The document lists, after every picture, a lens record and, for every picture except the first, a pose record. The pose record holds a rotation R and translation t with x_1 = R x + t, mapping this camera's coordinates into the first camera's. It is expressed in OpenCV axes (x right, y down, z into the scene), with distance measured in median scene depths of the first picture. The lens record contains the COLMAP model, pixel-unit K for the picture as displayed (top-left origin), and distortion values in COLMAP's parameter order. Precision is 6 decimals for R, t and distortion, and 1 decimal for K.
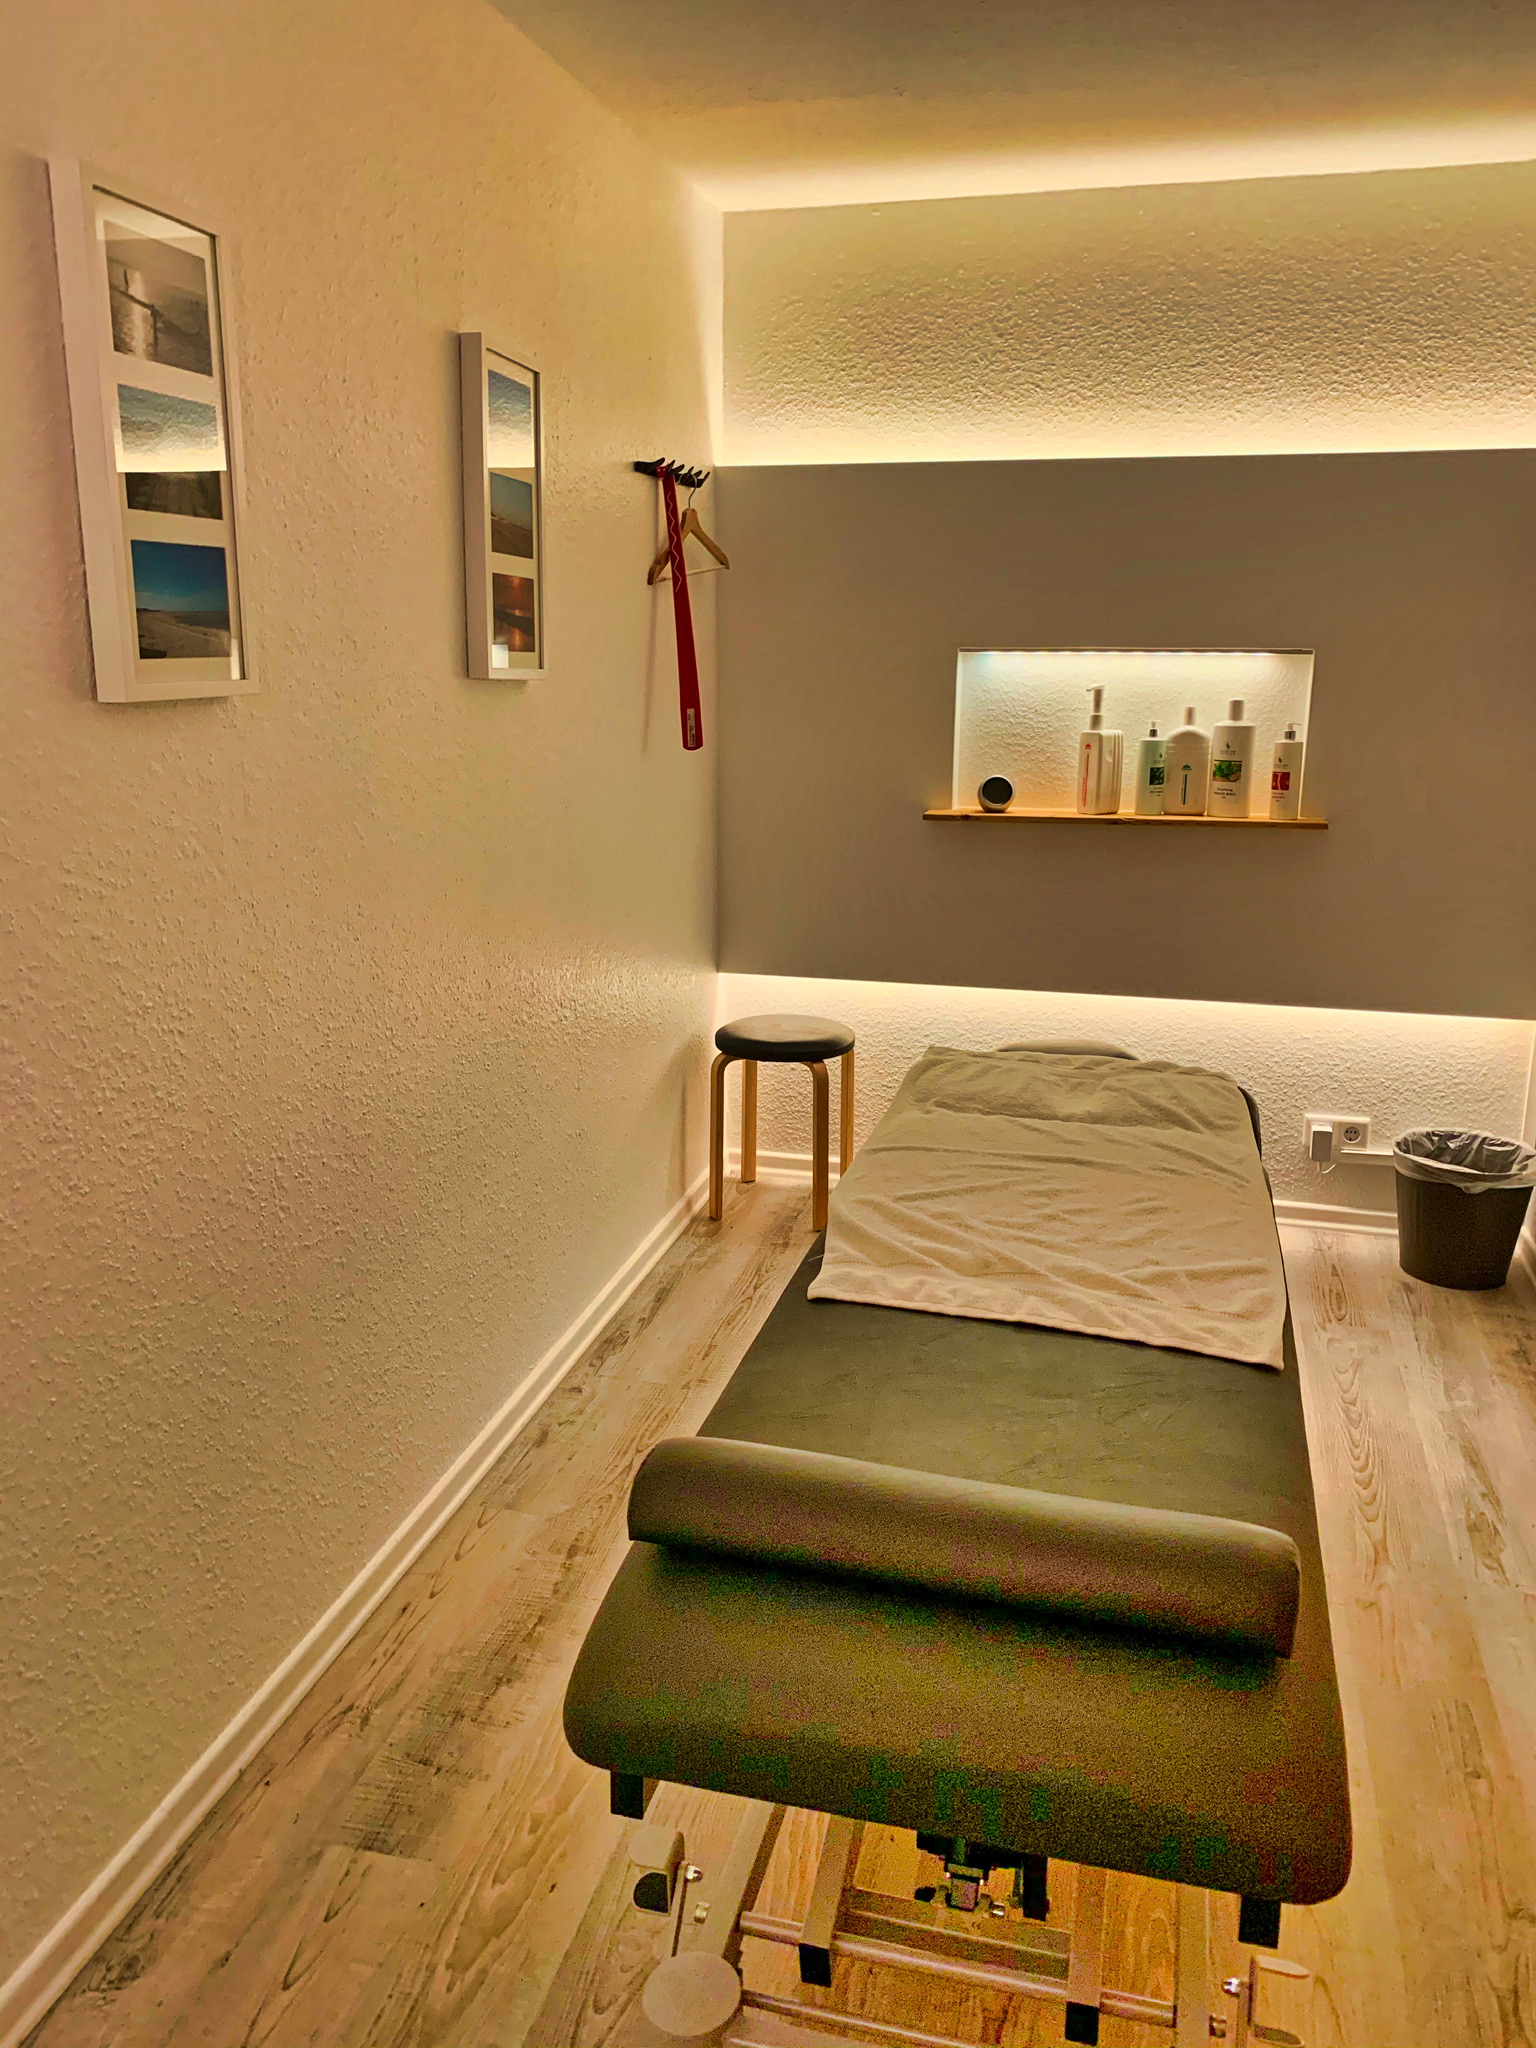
lens RADIAL K [[1585.7, 0, 750.8], [0, 1585.7, 1034.5], [0, 0, 1]] dist [0.050183, -0.053977]
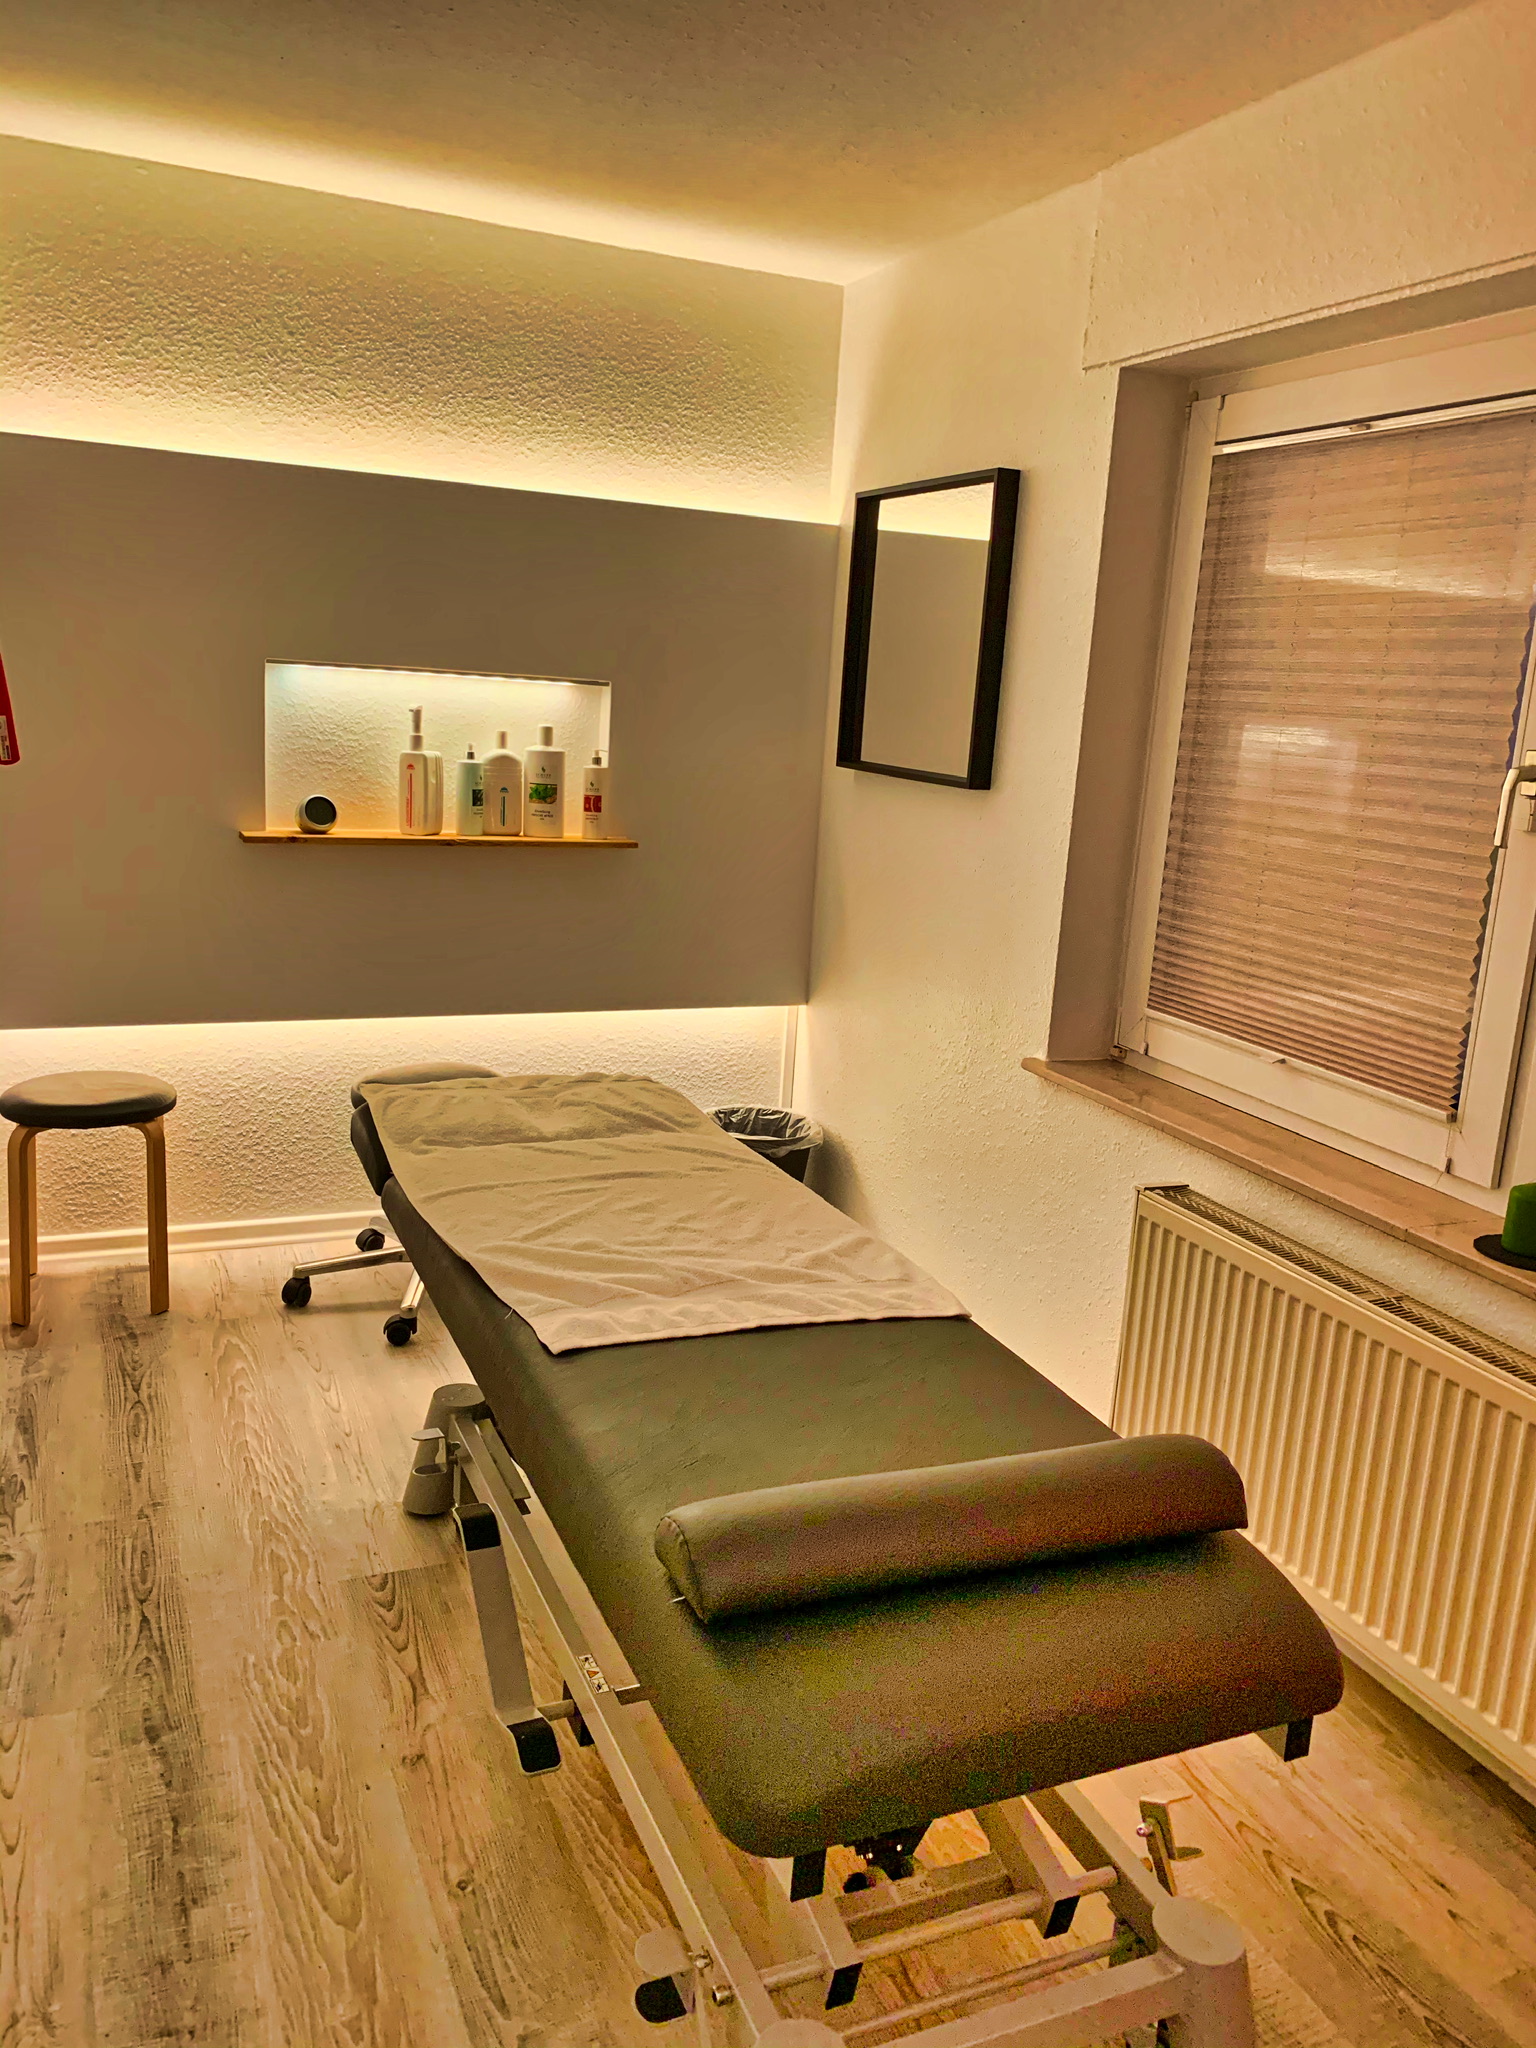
lens RADIAL K [[1585.7, 0, 776.1], [0, 1585.7, 1037.7], [0, 0, 1]] dist [0.050183, -0.053977]
pose [[0.777418, -0.098684, 0.621194, -0.254909], [0.102619, 0.994282, 0.029526, -0.020989], [-0.620556, 0.040792, 0.783100, 0.096959]]
